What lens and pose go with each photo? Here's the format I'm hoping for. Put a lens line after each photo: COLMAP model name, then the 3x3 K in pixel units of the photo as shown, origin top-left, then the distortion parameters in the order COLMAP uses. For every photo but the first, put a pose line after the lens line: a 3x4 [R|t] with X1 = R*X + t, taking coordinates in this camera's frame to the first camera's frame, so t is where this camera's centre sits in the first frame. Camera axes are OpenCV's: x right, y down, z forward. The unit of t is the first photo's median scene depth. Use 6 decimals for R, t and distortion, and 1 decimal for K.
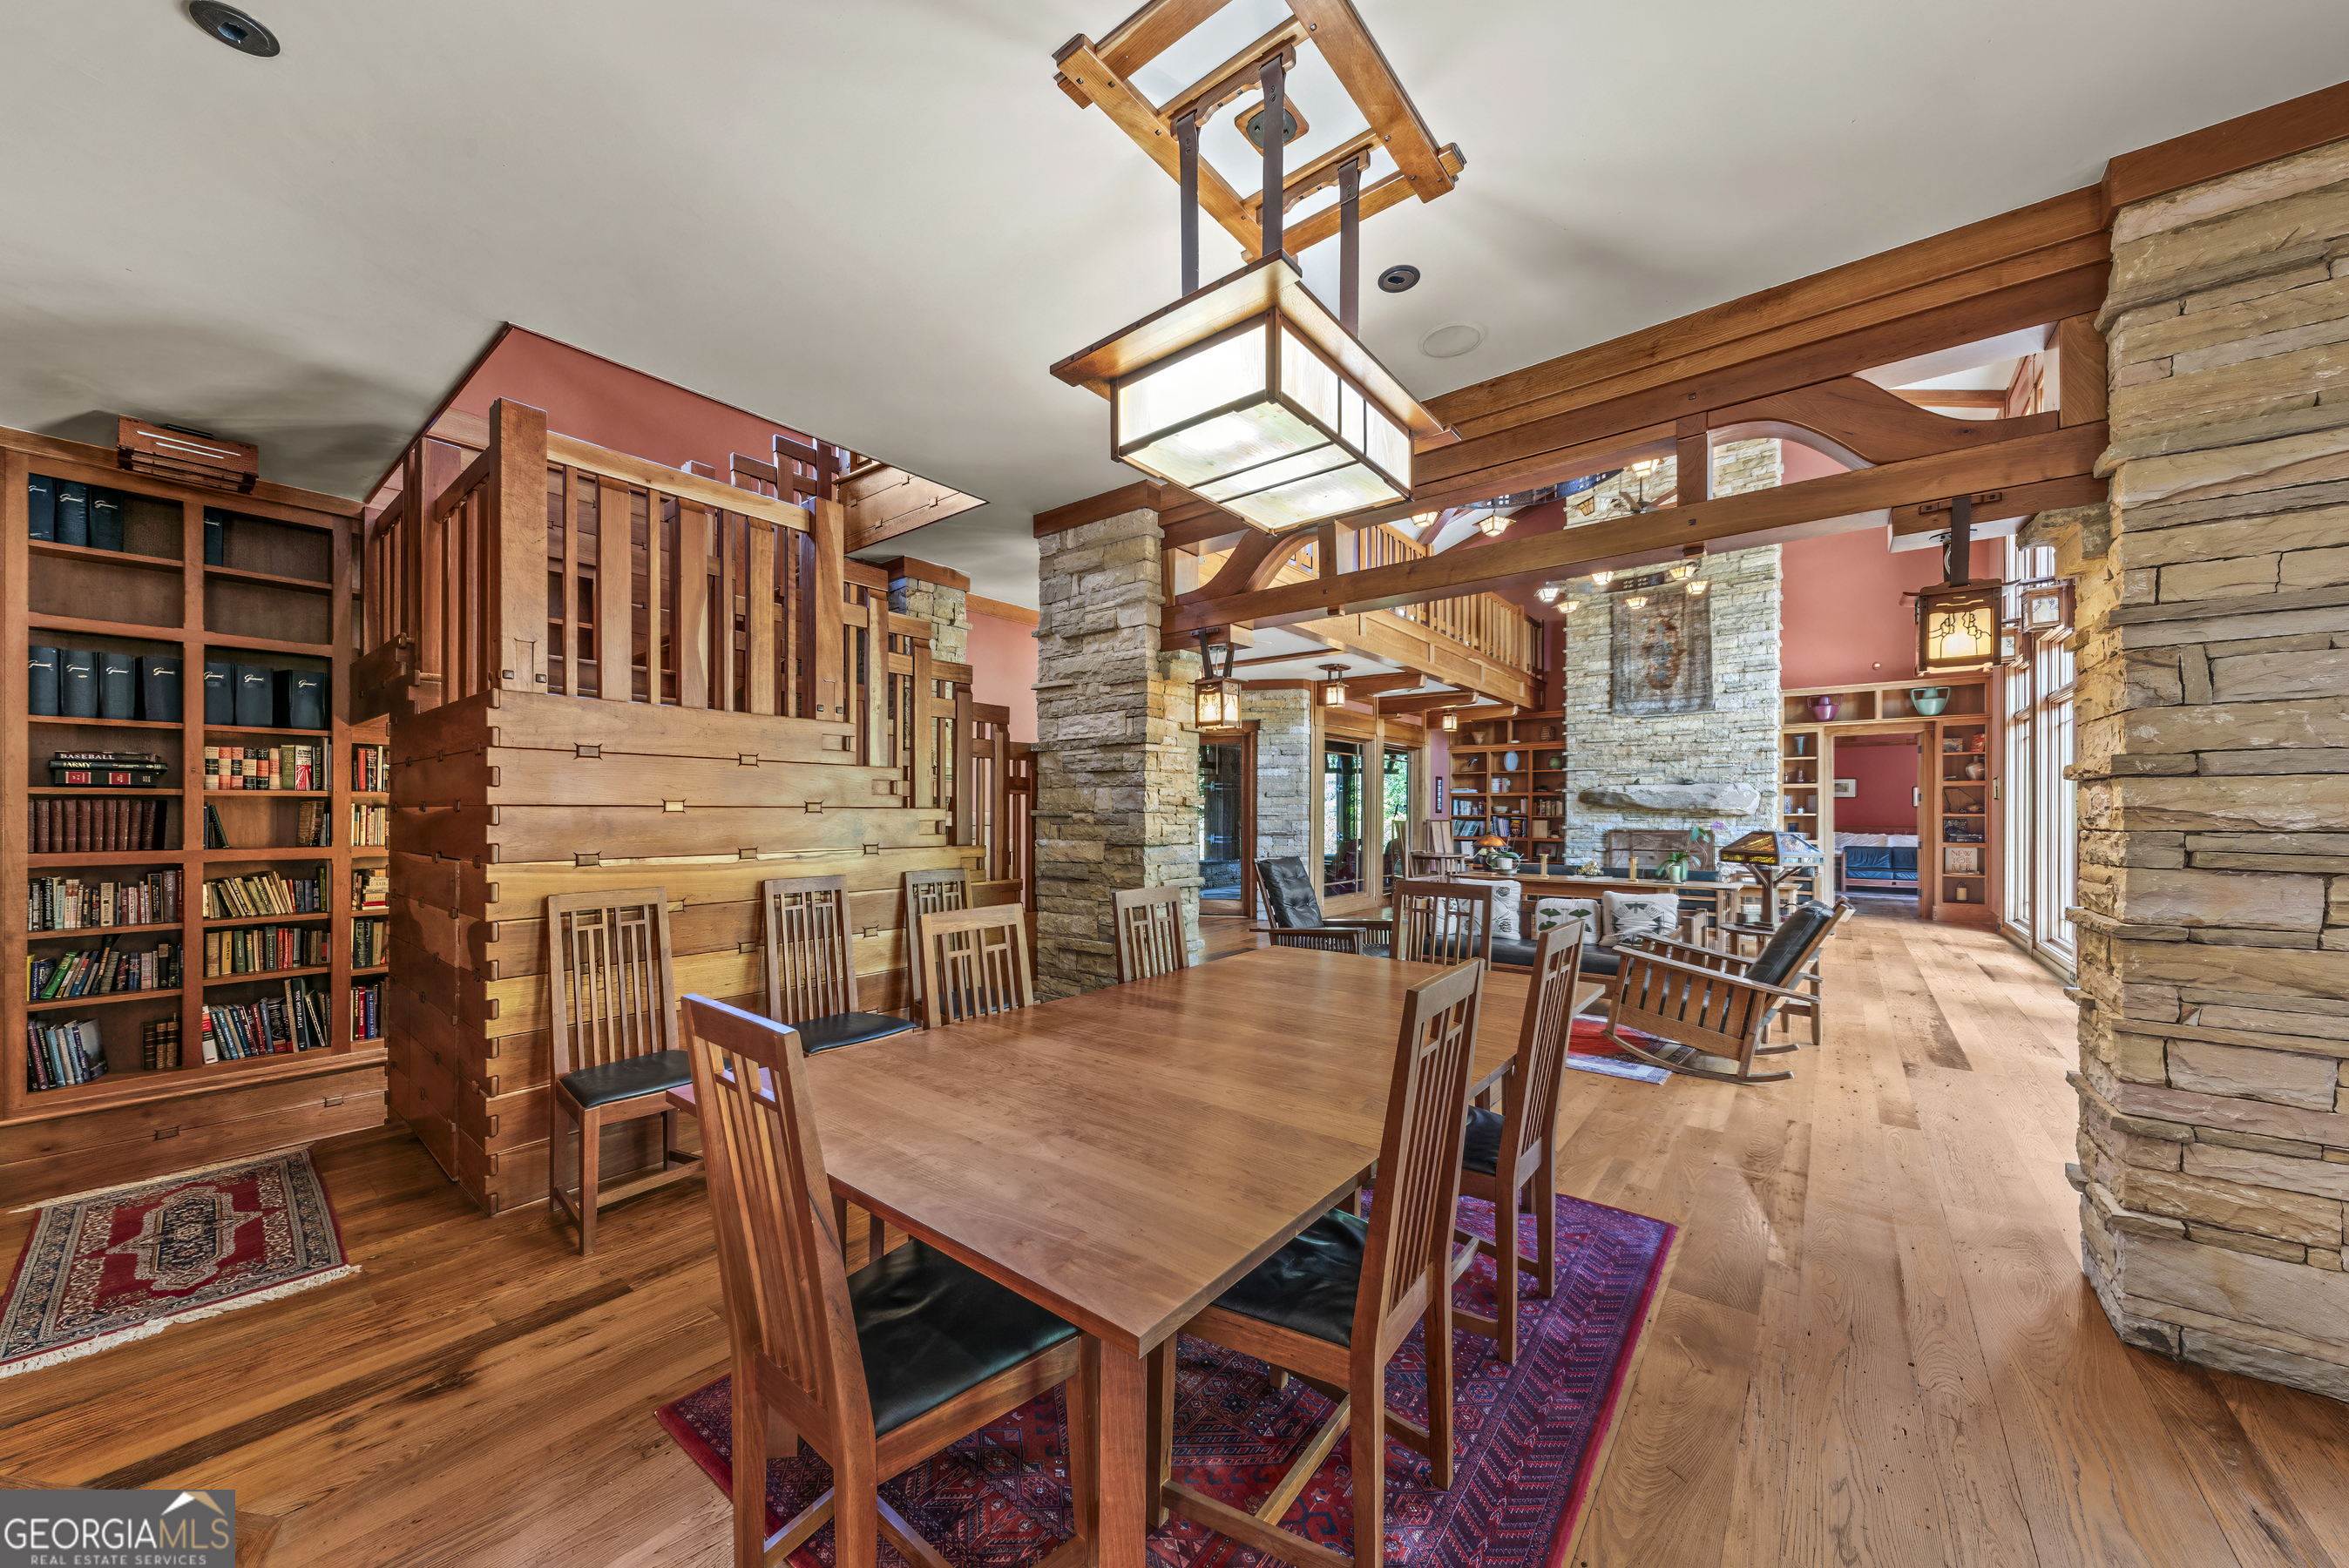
lens RADIAL K [[825.1, 0, 1168.2], [0, 825.1, 815.8], [0, 0, 1]] dist [-0.001579, -0.001172]
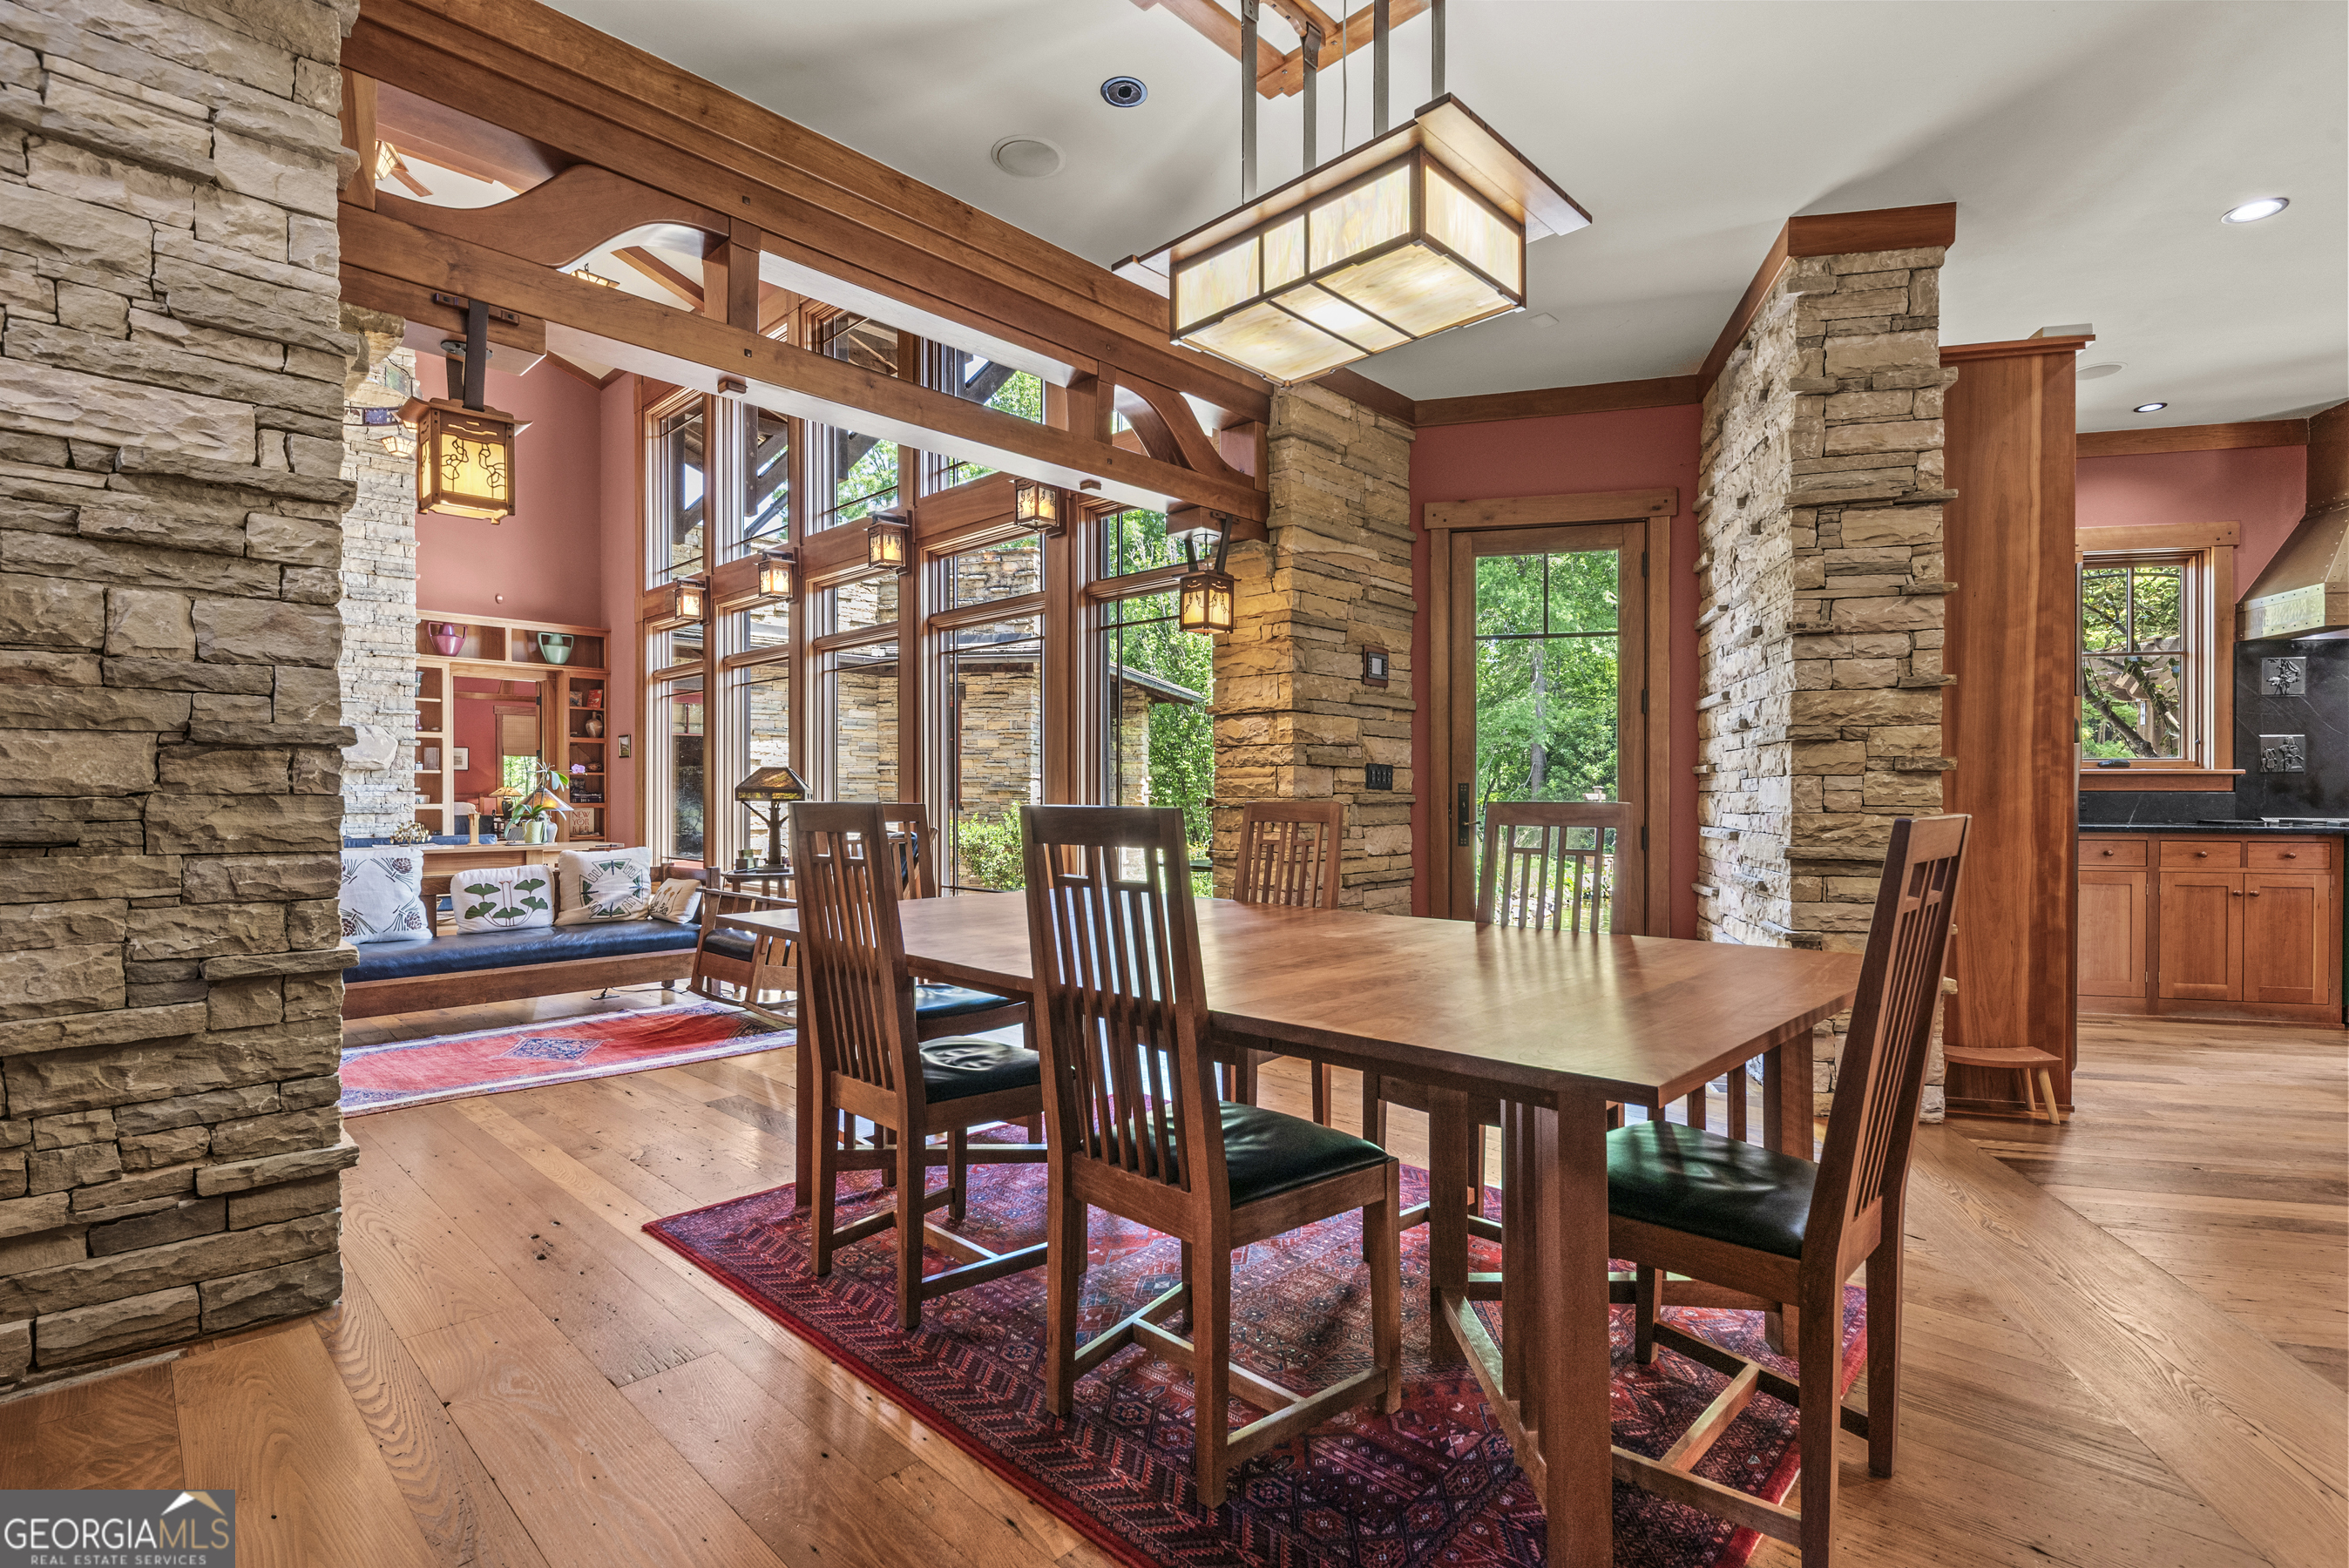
lens RADIAL K [[1101.3, 0, 1174.1], [0, 1101.3, 792.1], [0, 0, 1]] dist [0.002263, 0.000145]
pose [[0.084273, 0.002960, 0.996438, -0.548349], [0.003344, 0.999989, -0.003253, 0.061557], [-0.996437, 0.003607, 0.084262, 0.519425]]
